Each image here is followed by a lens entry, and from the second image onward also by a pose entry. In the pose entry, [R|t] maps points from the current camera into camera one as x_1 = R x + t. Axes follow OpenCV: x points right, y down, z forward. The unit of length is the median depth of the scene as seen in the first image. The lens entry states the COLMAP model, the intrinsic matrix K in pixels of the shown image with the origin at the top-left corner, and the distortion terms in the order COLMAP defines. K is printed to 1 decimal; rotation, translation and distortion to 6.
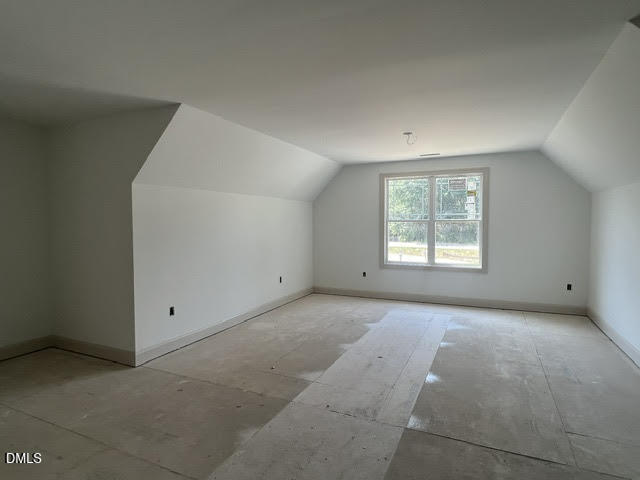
lens RADIAL K [[363.9, 0, 322.2], [0, 363.9, 242.3], [0, 0, 1]] dist [-0.001272, 0.000446]
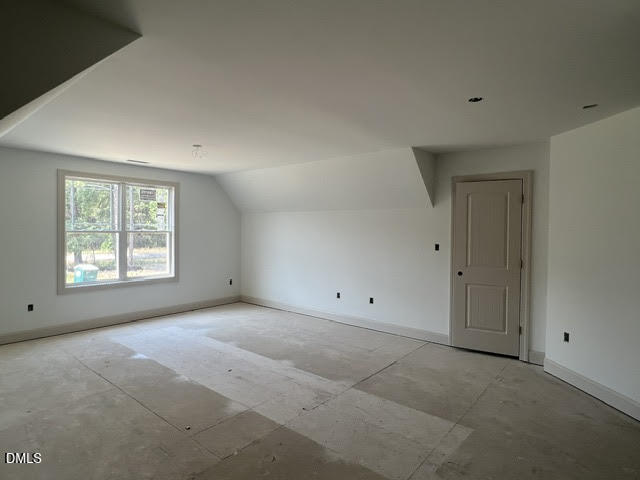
lens RADIAL K [[363.9, 0, 317.0], [0, 363.9, 234.9], [0, 0, 1]] dist [-0.001272, 0.000446]
pose [[0.265825, -0.005213, 0.964007, -0.617134], [0.048516, 0.998791, -0.007977, -0.028383], [-0.962800, 0.048891, 0.265756, 0.408465]]
